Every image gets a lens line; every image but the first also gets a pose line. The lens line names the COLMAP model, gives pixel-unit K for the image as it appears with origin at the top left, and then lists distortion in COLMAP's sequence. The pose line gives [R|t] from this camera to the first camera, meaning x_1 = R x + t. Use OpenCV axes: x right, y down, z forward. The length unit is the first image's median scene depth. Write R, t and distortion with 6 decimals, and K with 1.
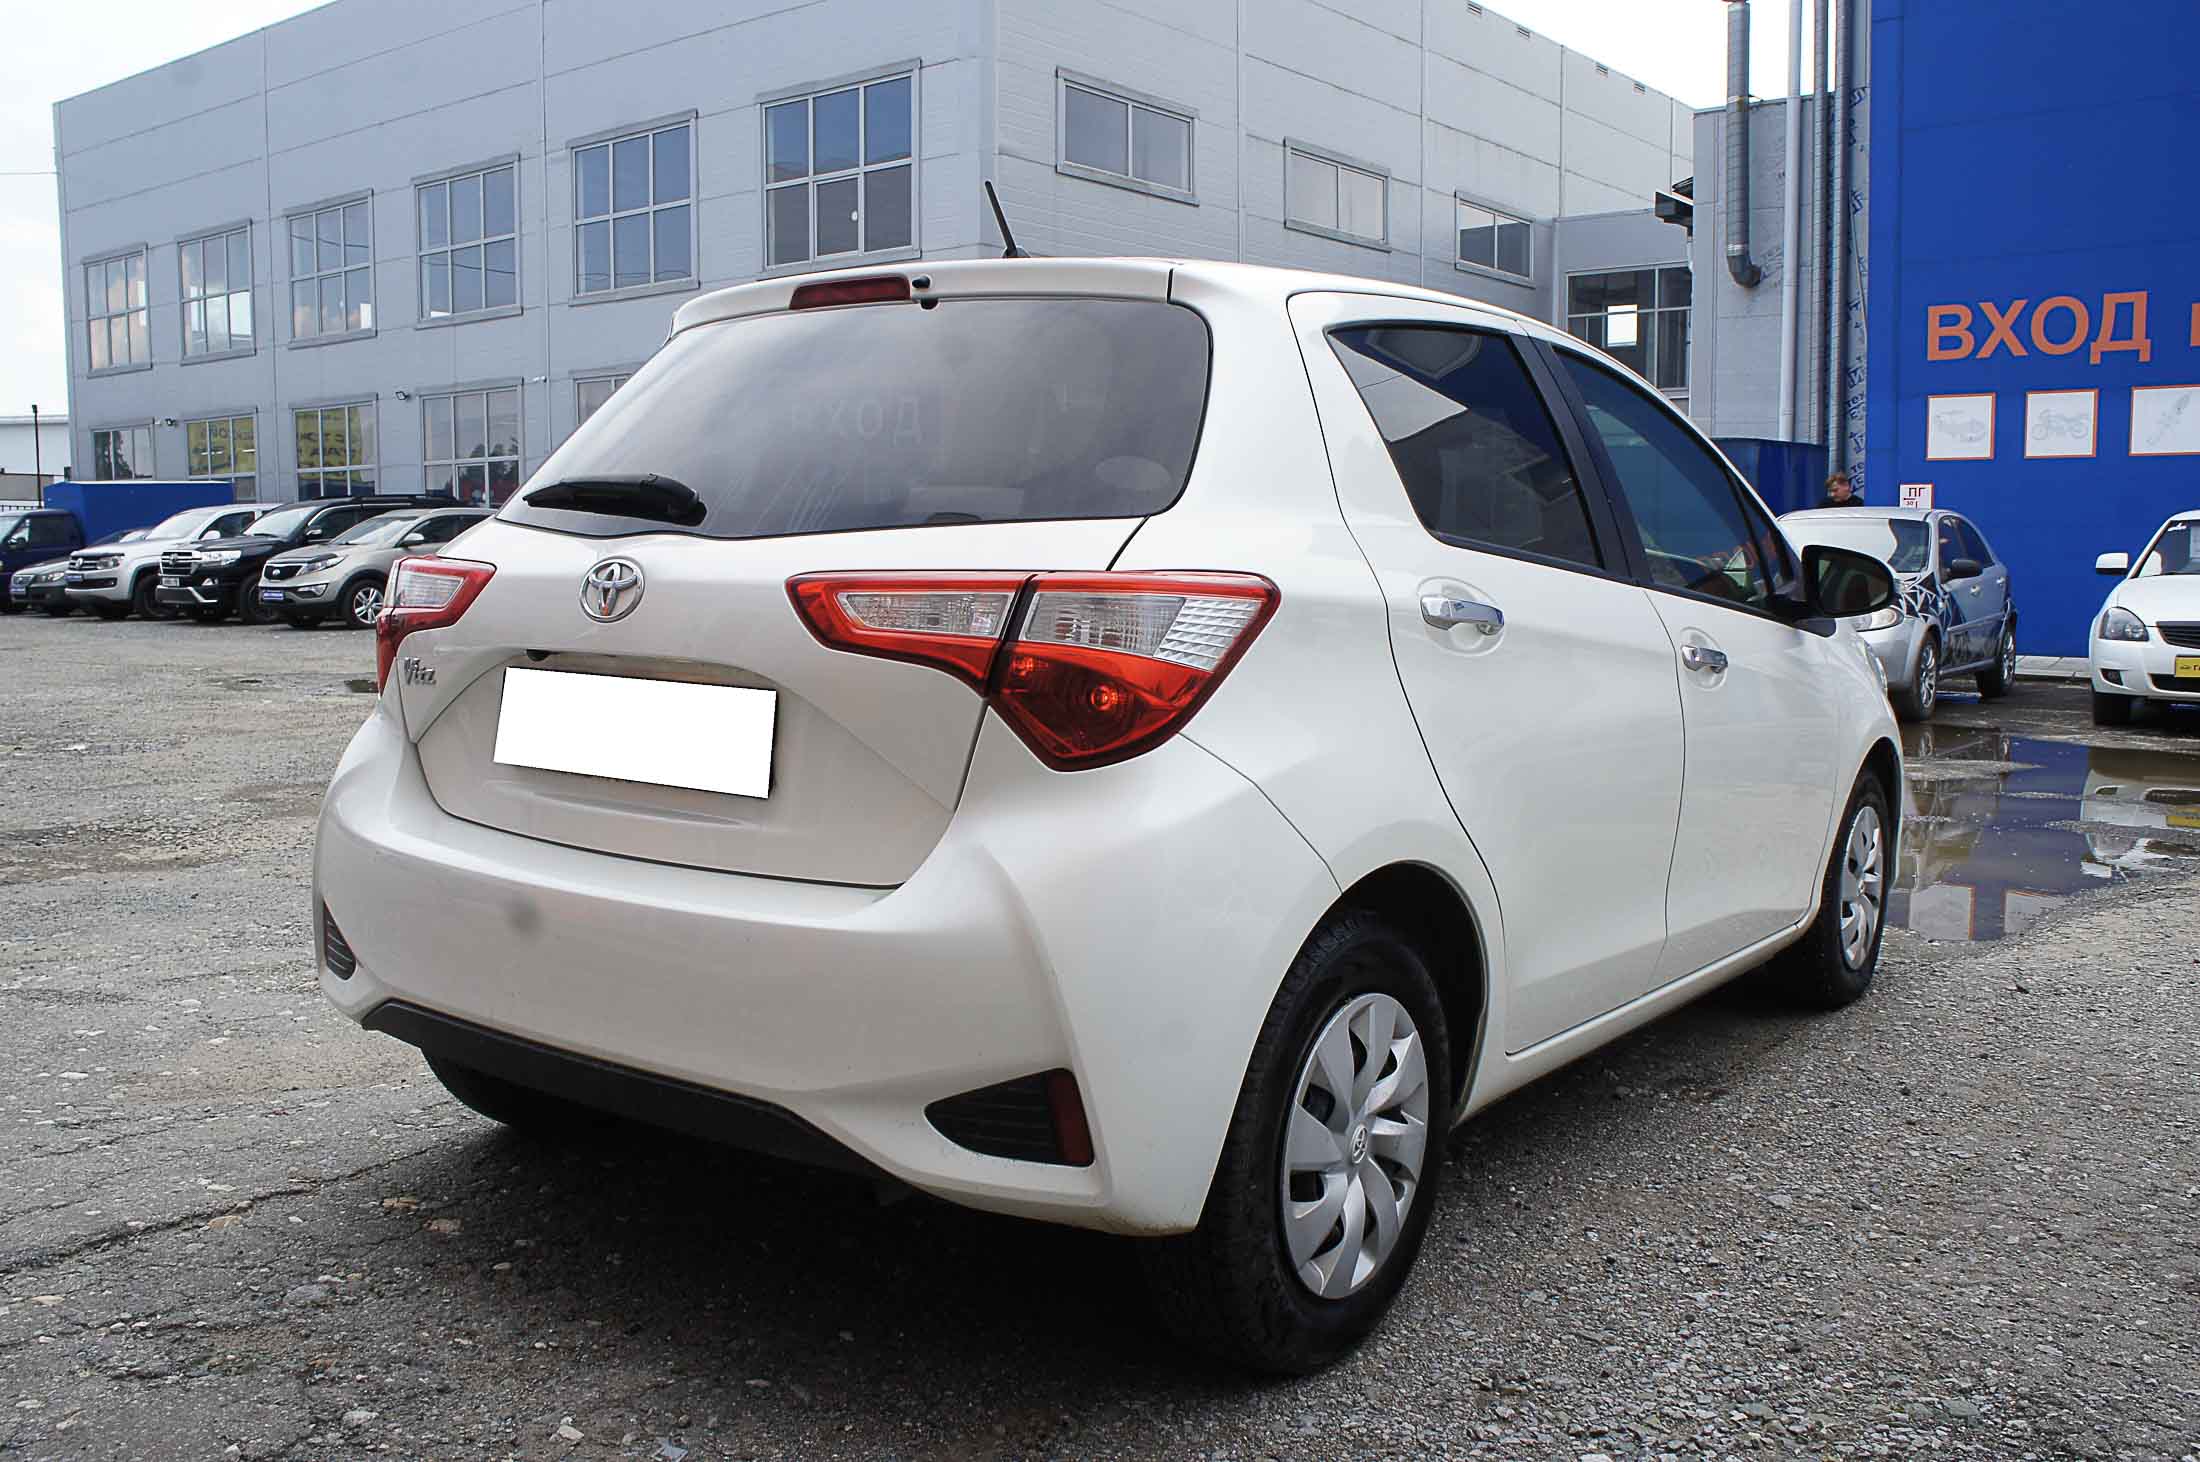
lens RADIAL K [[1836.3, 0, 1098.7], [0, 1836.3, 757.0], [0, 0, 1]] dist [-0.075322, 0.007657]
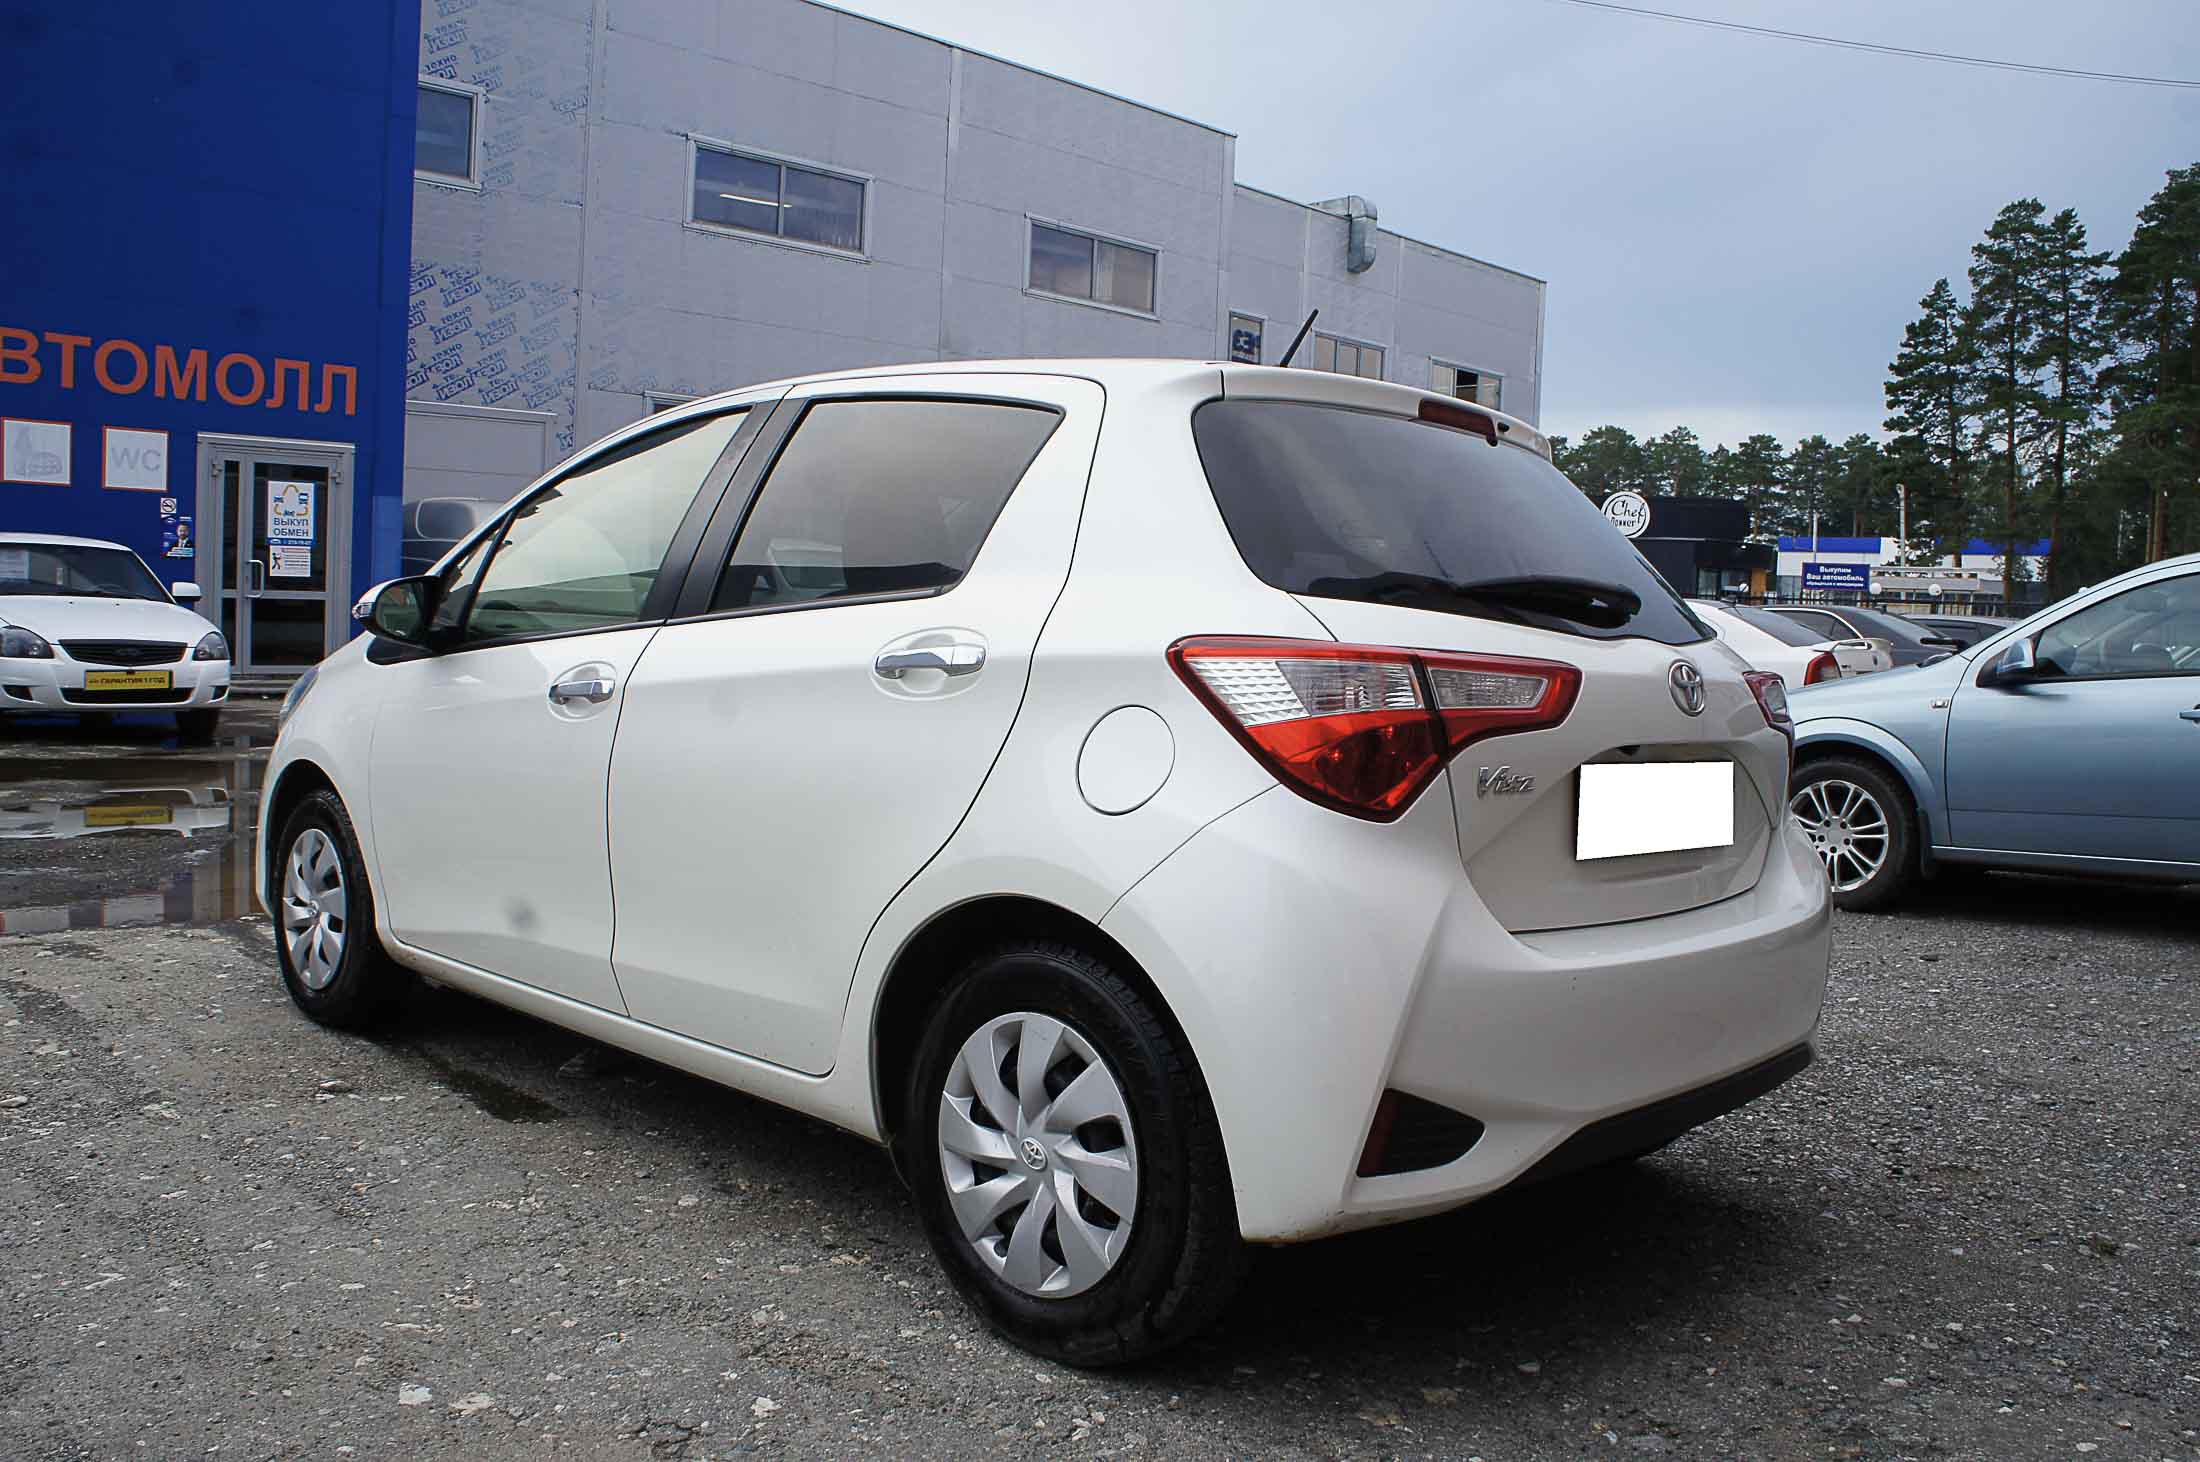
lens RADIAL K [[1689.3, 0, 1101.0], [0, 1689.3, 745.7], [0, 0, 1]] dist [-0.171489, 0.123428]
pose [[0.165479, -0.069685, 0.983748, -0.905060], [0.067586, 0.995957, 0.059181, -0.093807], [-0.983895, 0.056695, 0.169520, 0.782125]]
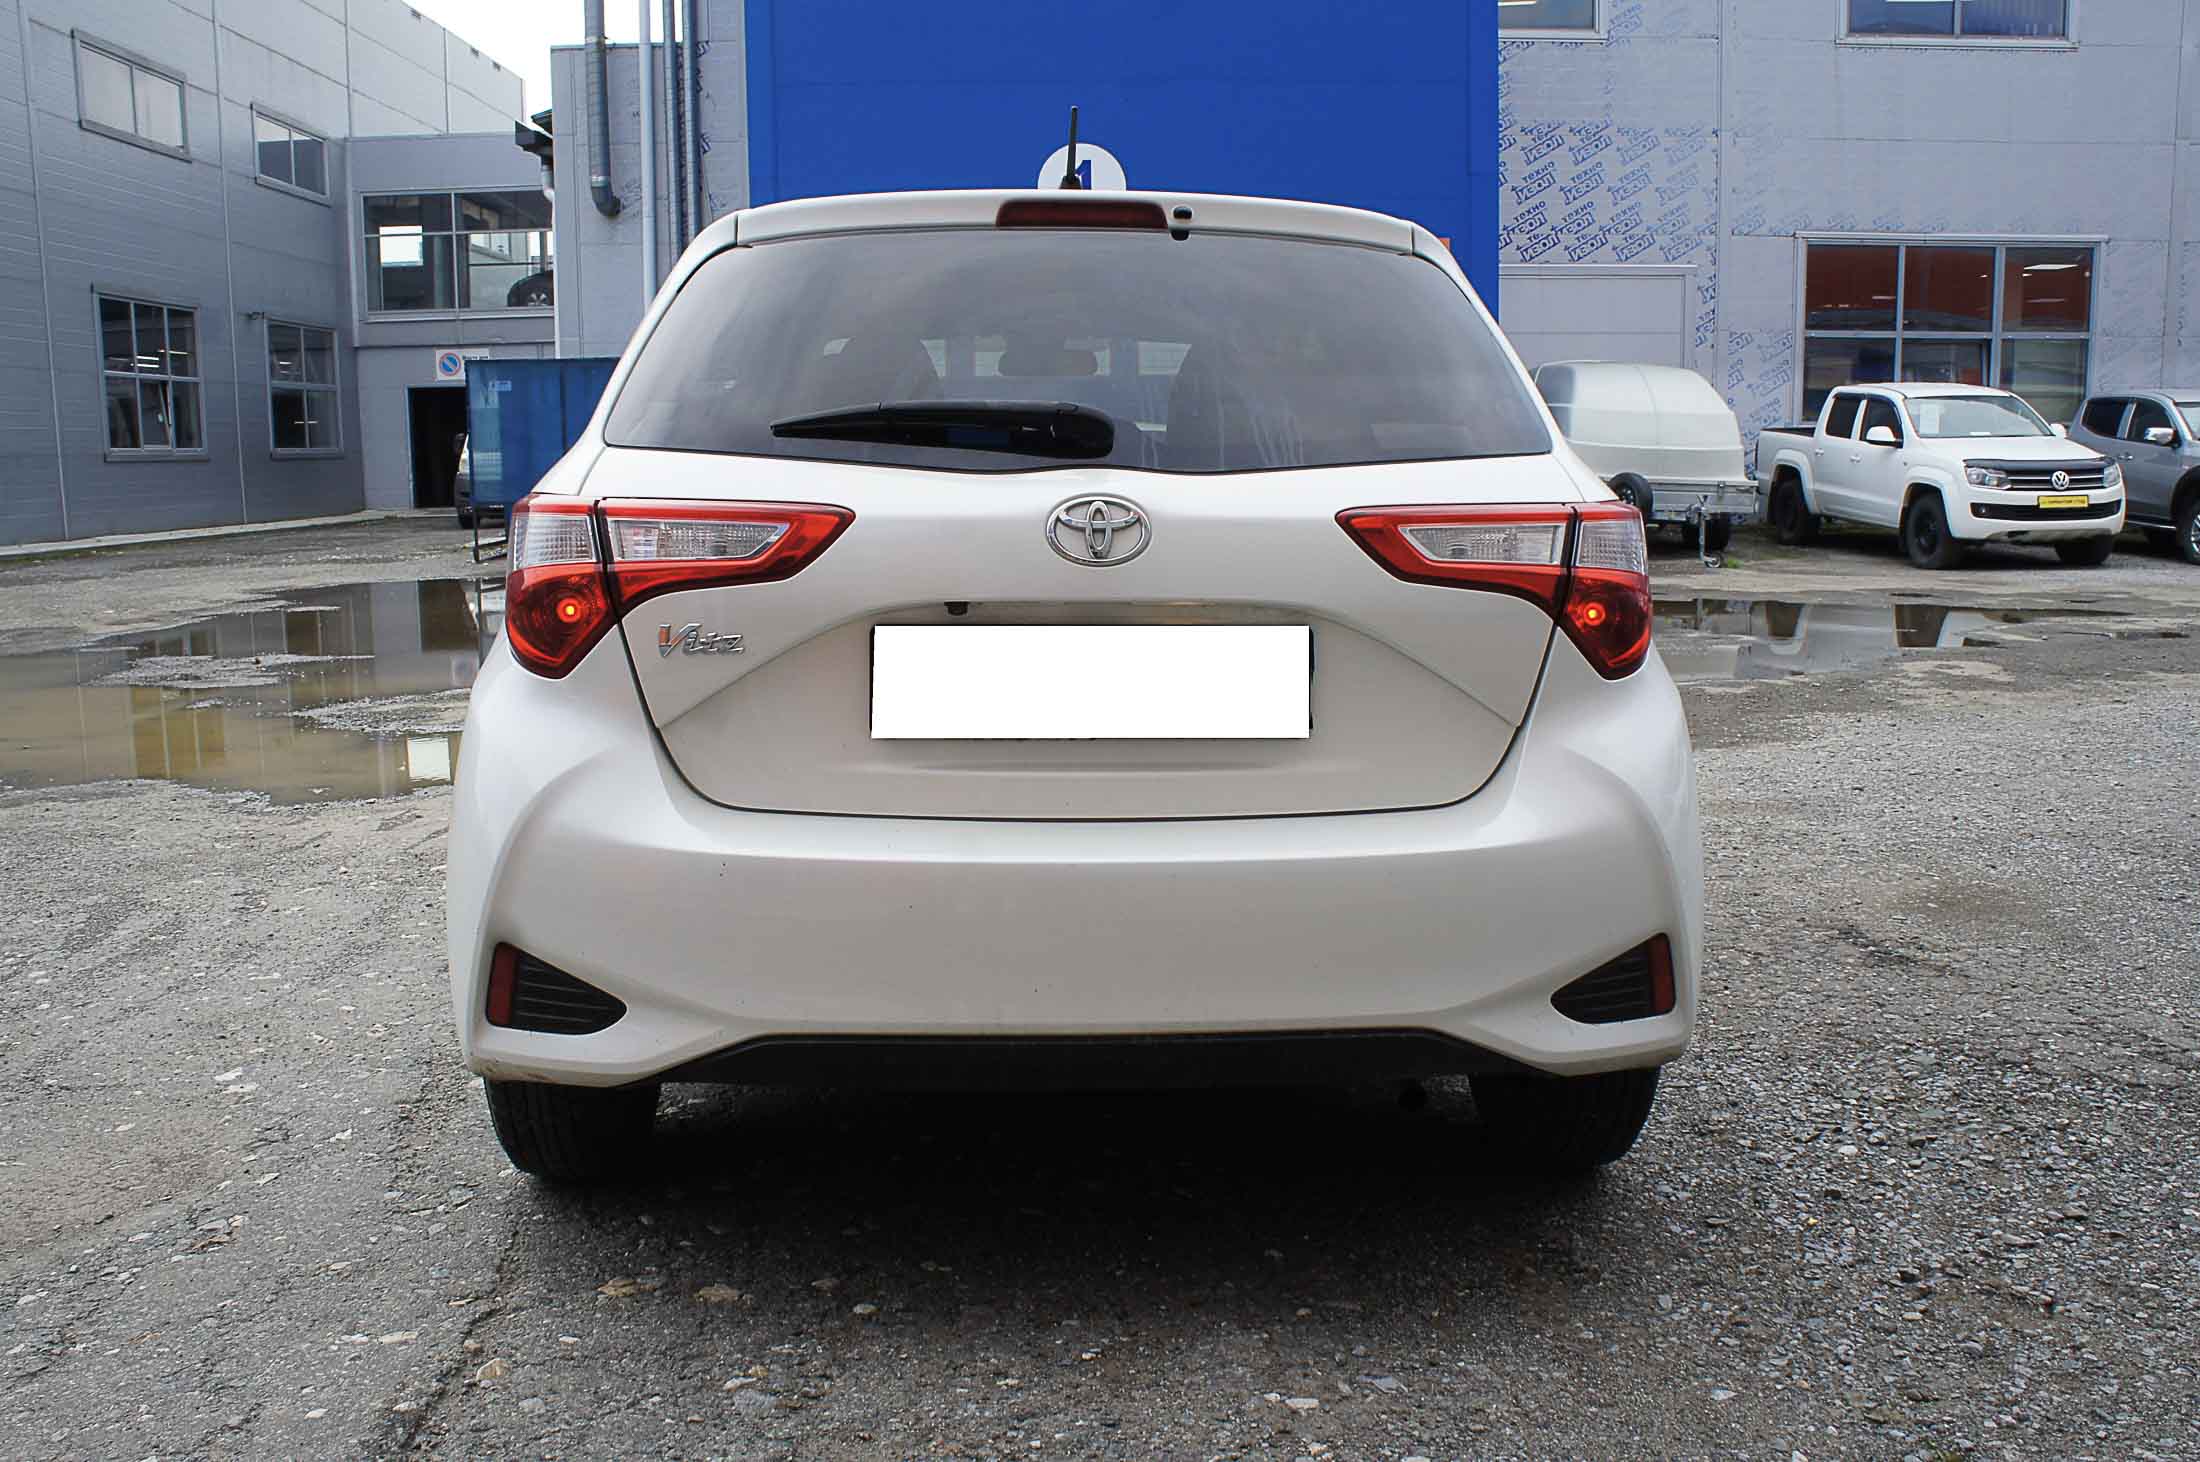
lens RADIAL K [[1748.1, 0, 1100.0], [0, 1748.1, 731.0], [0, 0, 1]] dist [-0.162895, 0.113220]
pose [[0.784635, -0.104563, 0.611077, -0.529925], [0.078398, 0.994496, 0.069505, -0.034095], [-0.614981, -0.006629, 0.788514, 0.203391]]
